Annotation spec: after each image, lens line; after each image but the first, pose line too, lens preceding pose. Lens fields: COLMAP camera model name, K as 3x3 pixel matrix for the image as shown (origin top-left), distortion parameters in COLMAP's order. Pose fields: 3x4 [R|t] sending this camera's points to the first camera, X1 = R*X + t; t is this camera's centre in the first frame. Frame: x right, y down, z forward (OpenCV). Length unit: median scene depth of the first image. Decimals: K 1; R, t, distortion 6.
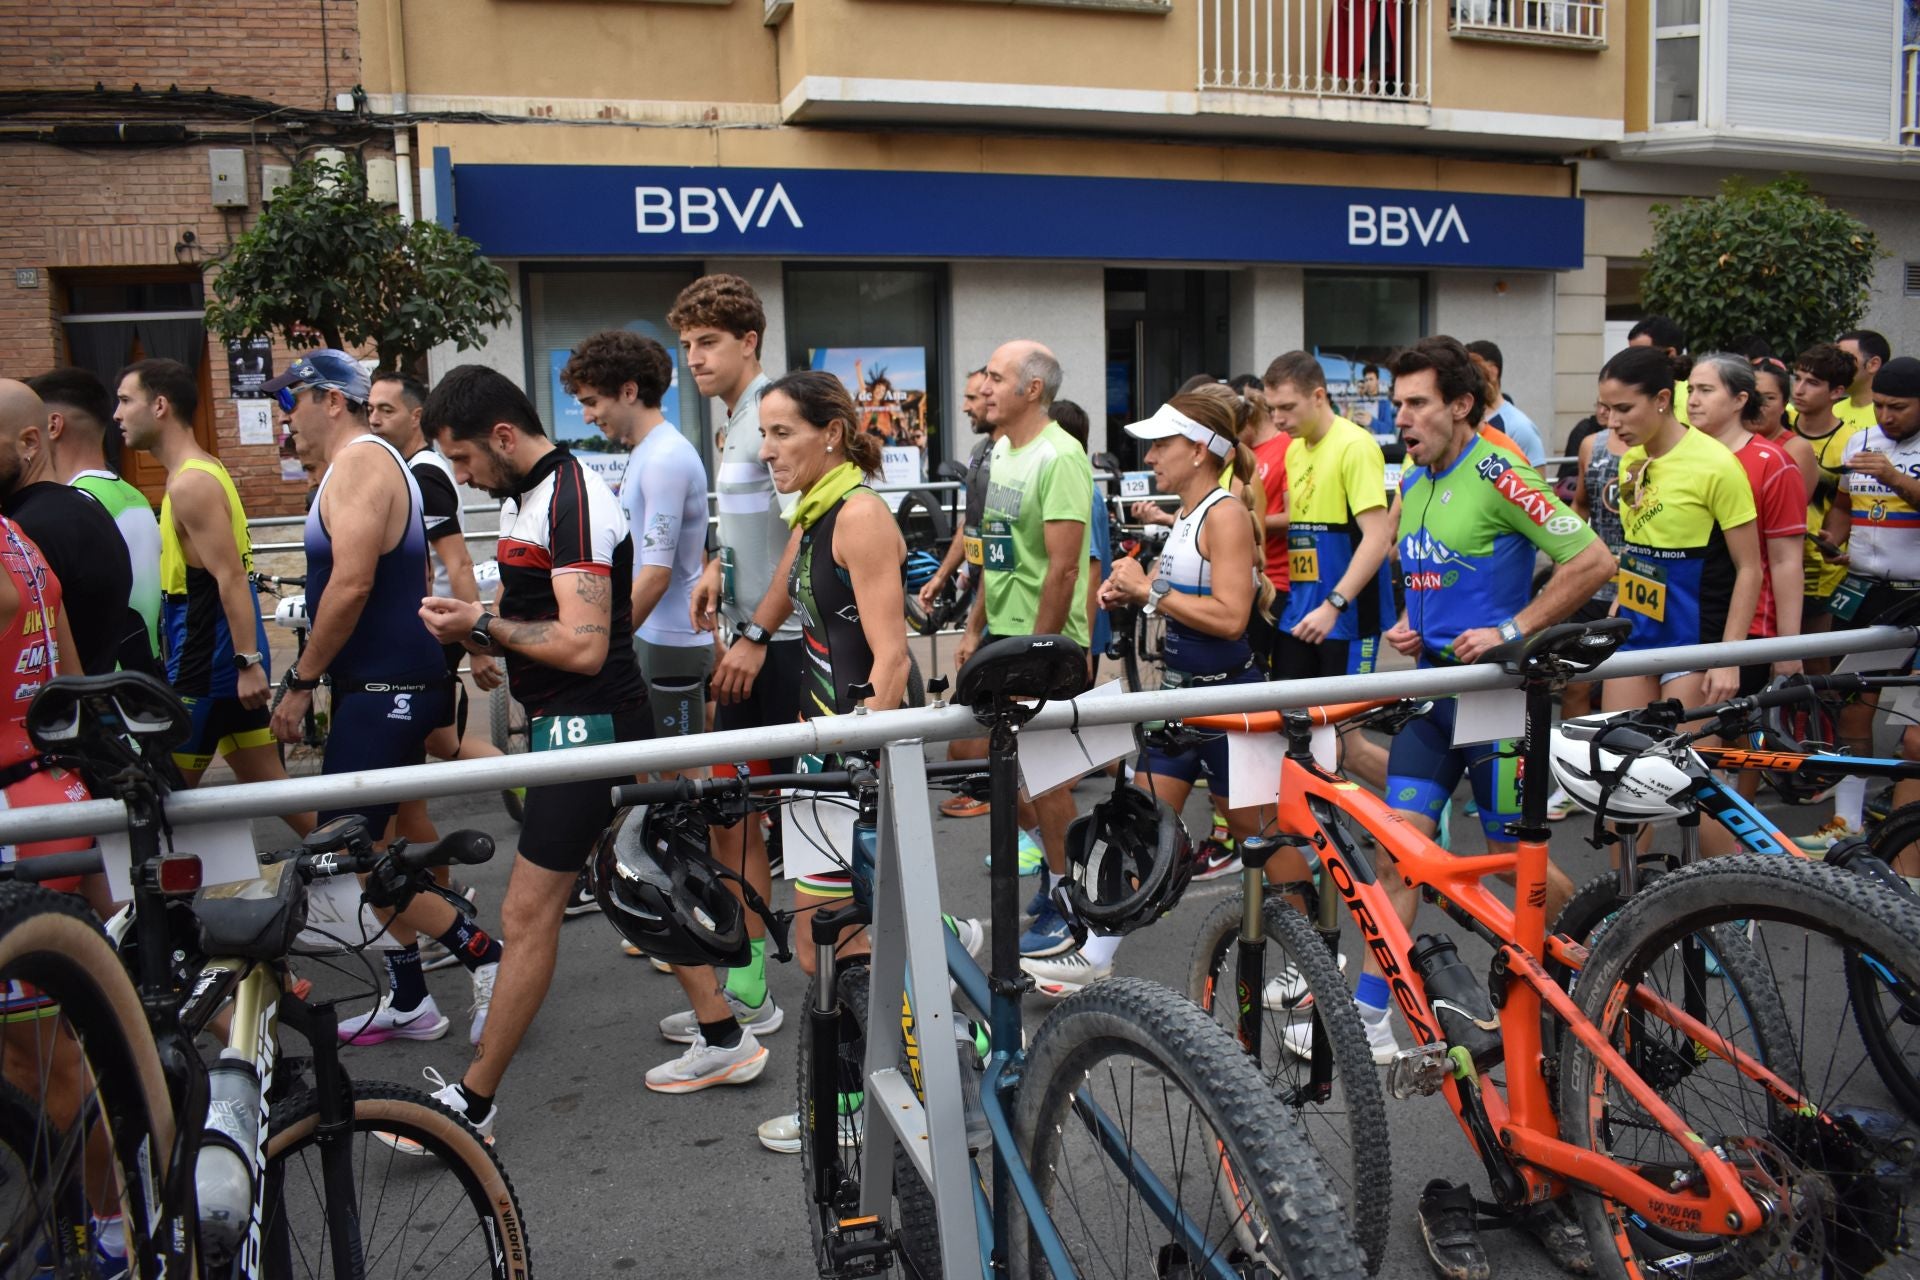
lens RADIAL K [[1530.9, 0, 975.4], [0, 1530.9, 640.1], [0, 0, 1]] dist [-0.098613, 0.019277]
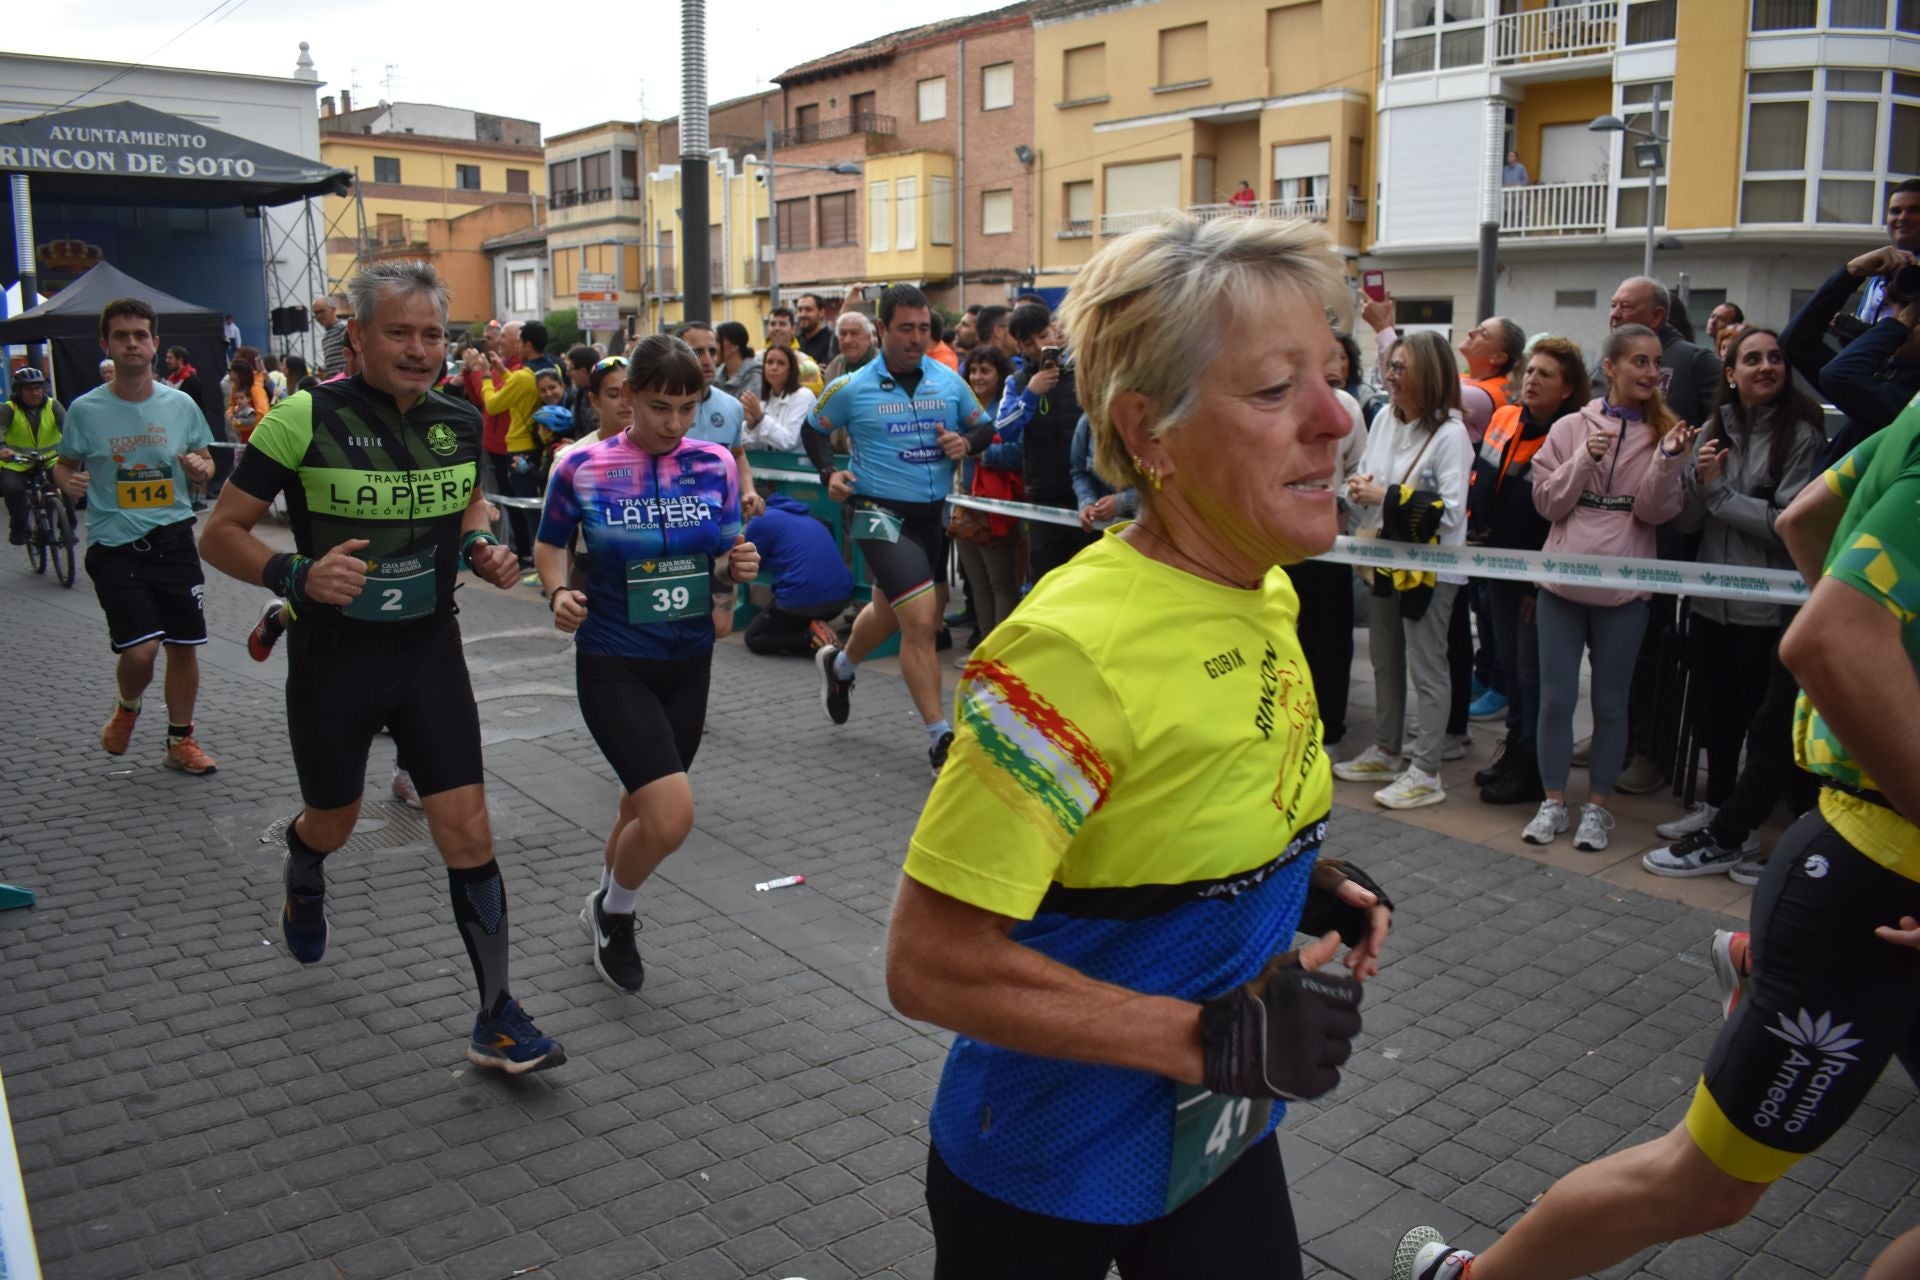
lens RADIAL K [[1530.9, 0, 976.7], [0, 1530.9, 642.0], [0, 0, 1]] dist [-0.098613, 0.019277]
pose [[0.386838, 0.188861, -0.902600, 3.205924], [-0.172493, 0.976346, 0.130364, 0.079547], [0.905871, 0.105262, 0.410265, -0.610482]]
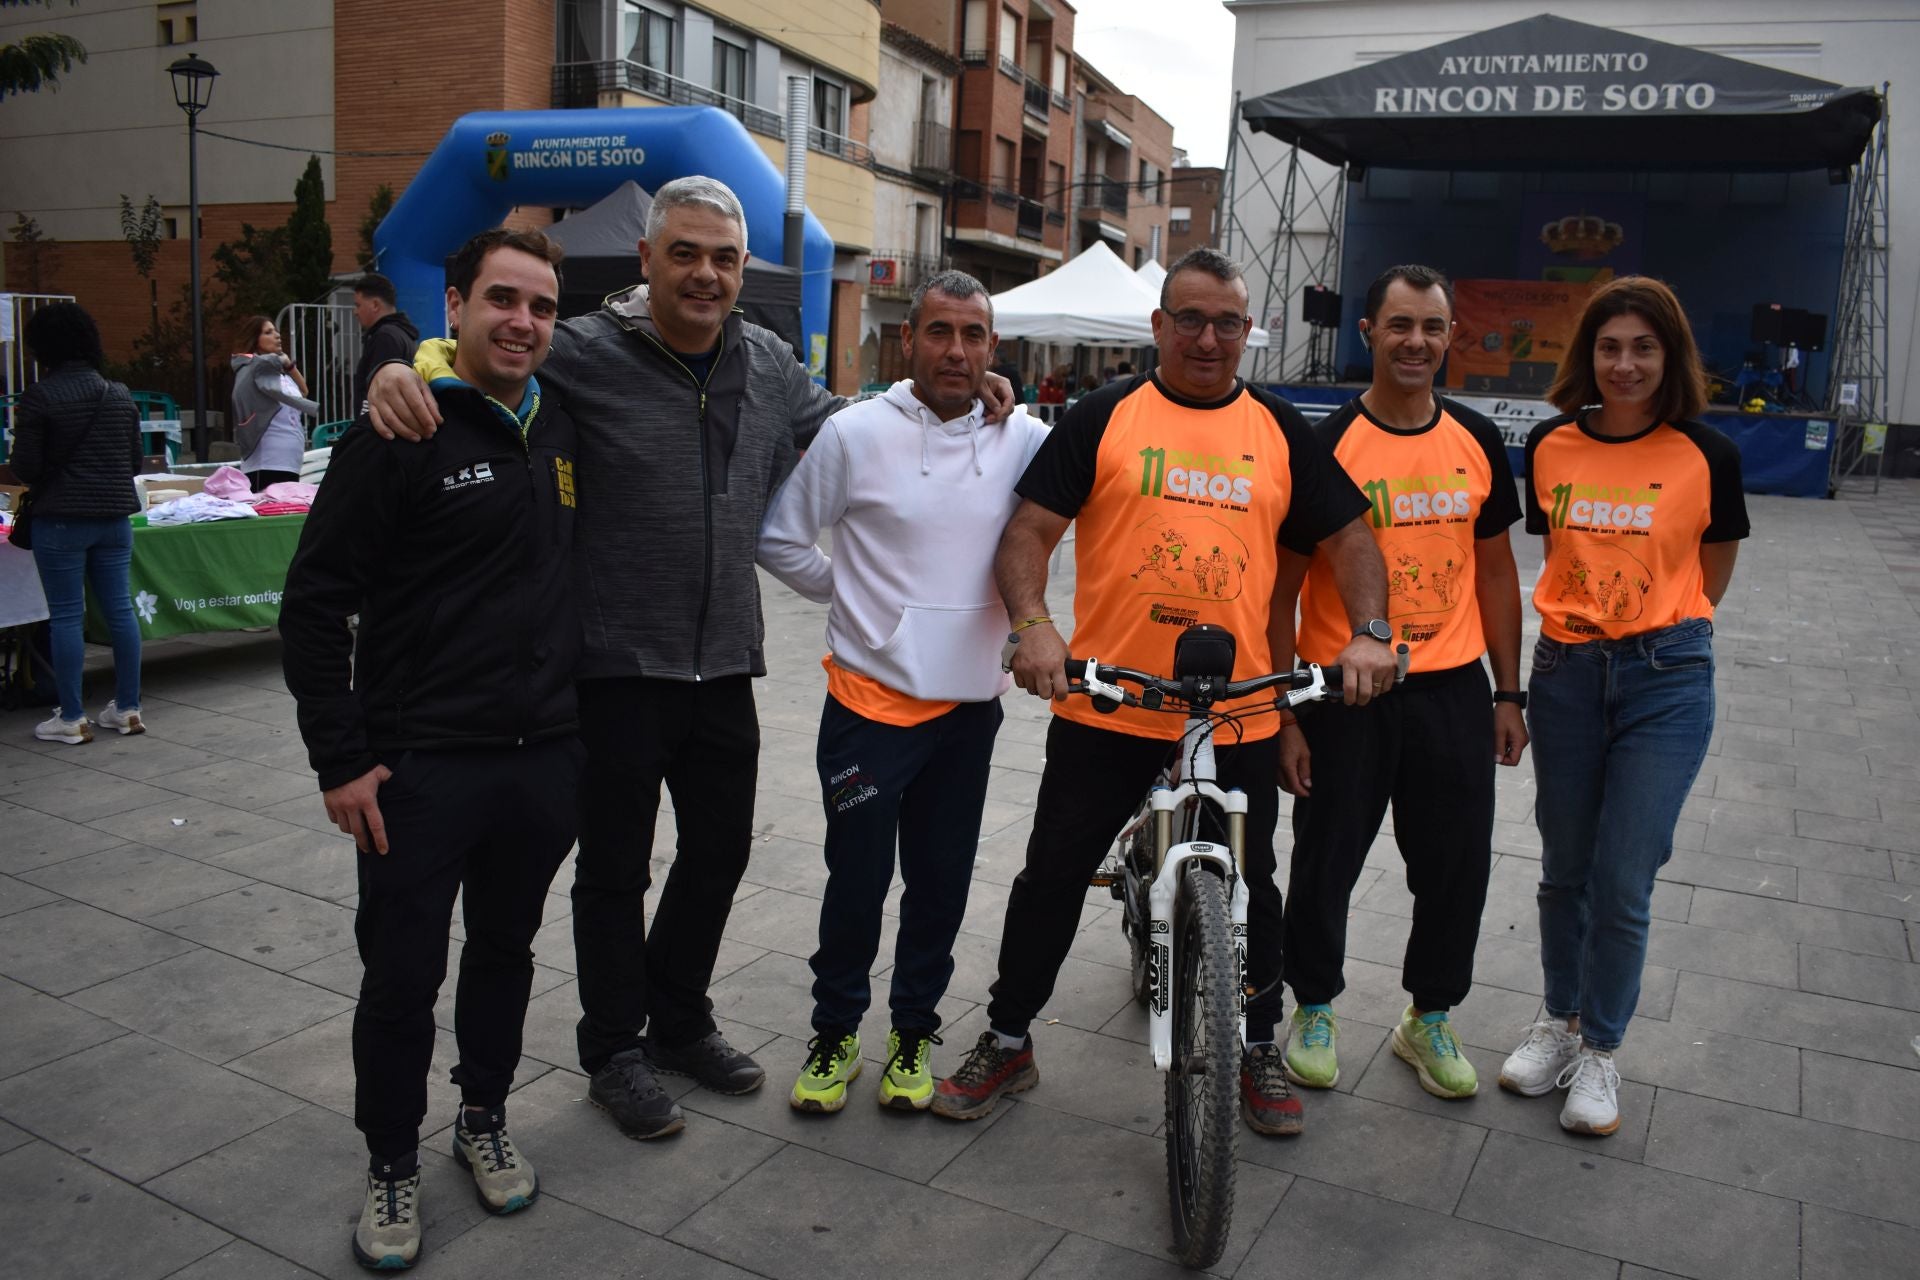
lens RADIAL K [[1530.9, 0, 974.1], [0, 1530.9, 653.8], [0, 0, 1]] dist [-0.098613, 0.019277]
pose [[-0.734208, 0.125296, -0.667263, 1.691899], [-0.146048, 0.930665, 0.335458, -0.052660], [0.663030, 0.343748, -0.665003, 0.258337]]
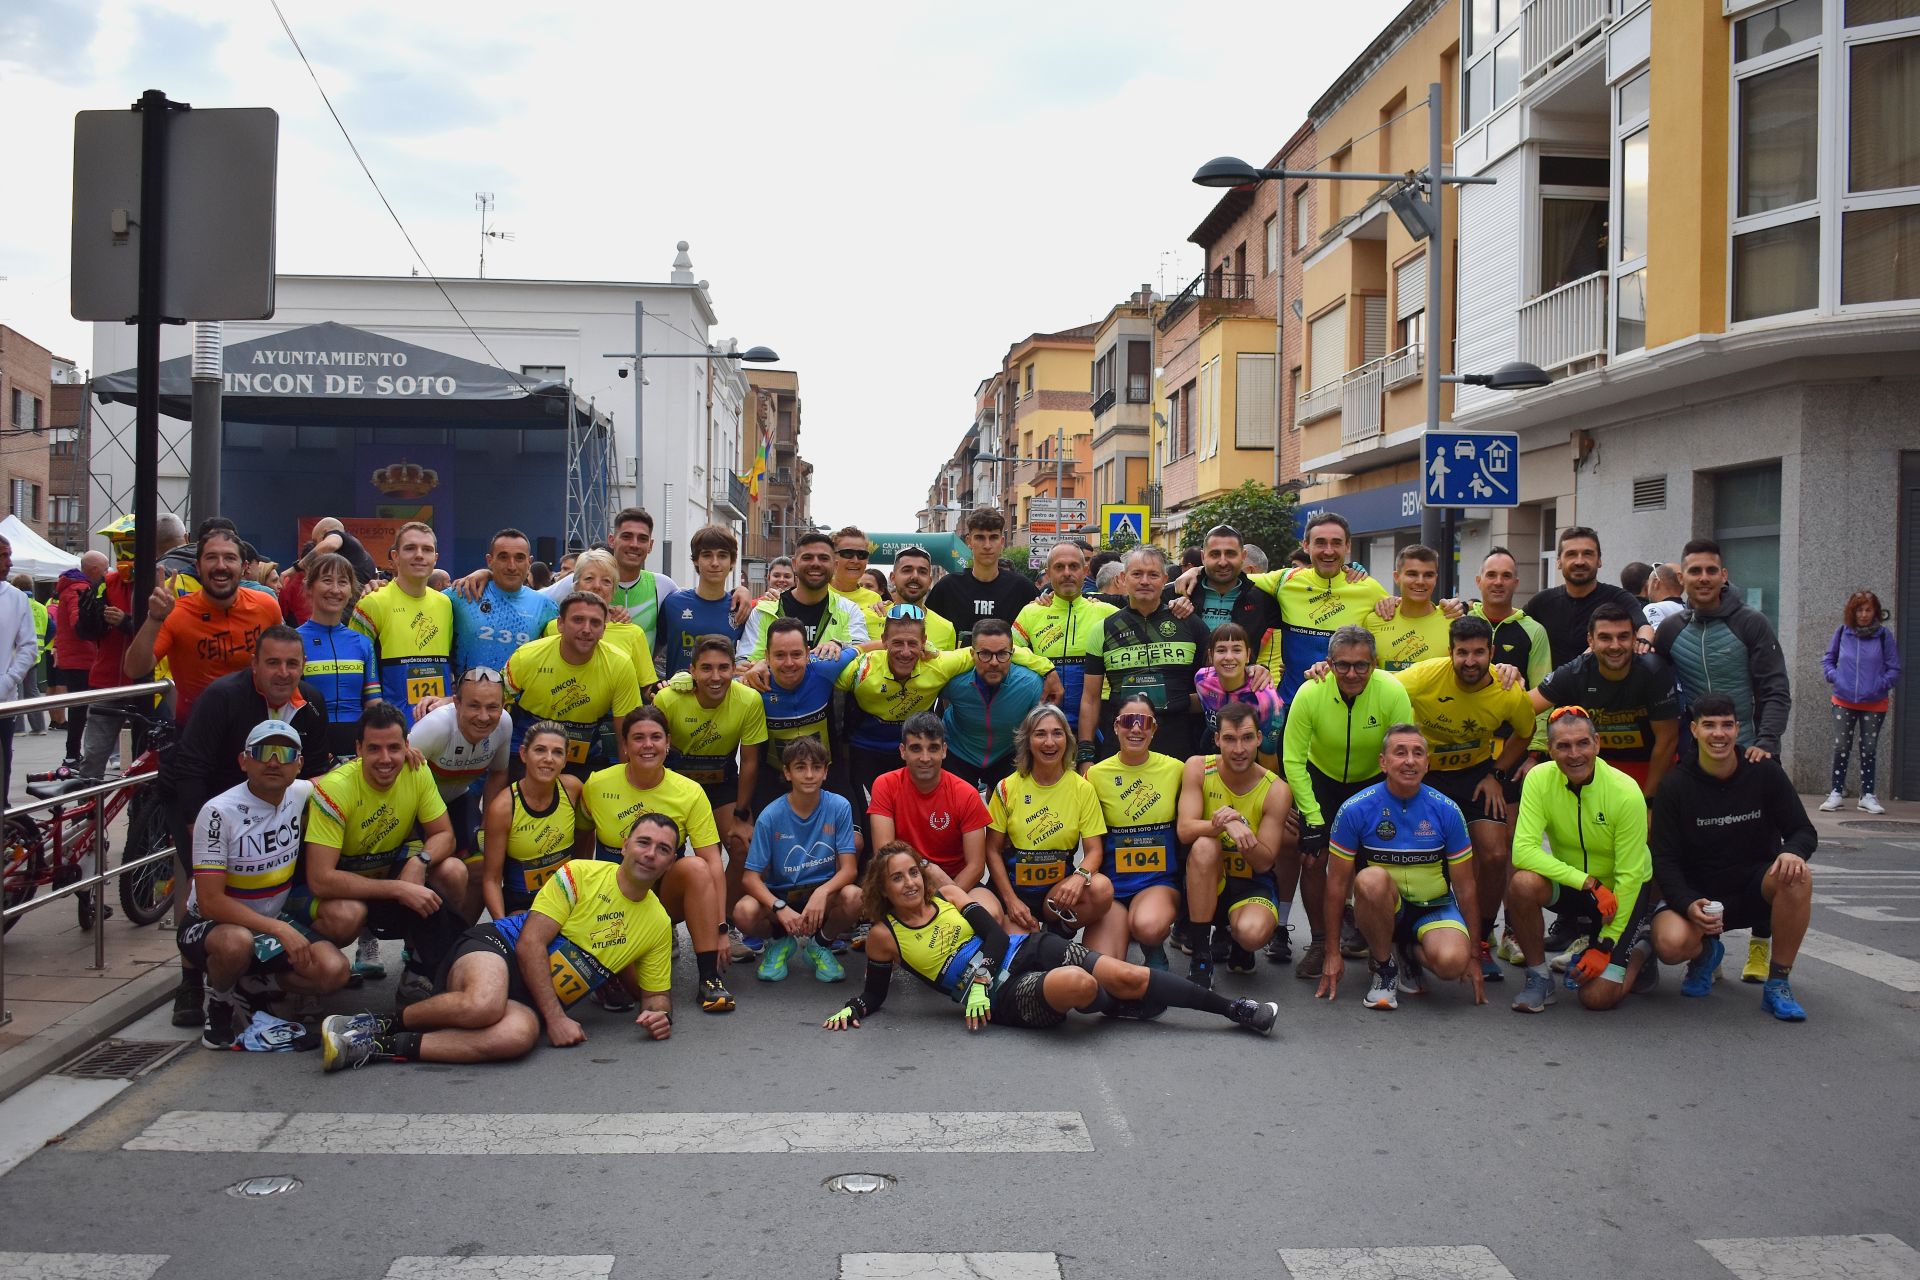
lens RADIAL K [[2042.8, 0, 953.8], [0, 2042.8, 630.7], [0, 0, 1]] dist [-0.063921, 0.000000]
pose [[-0.288867, 0.025582, -0.957027, 3.077665], [-0.181074, 0.980140, 0.080855, -0.297689], [0.940090, 0.196649, -0.278498, 1.530592]]
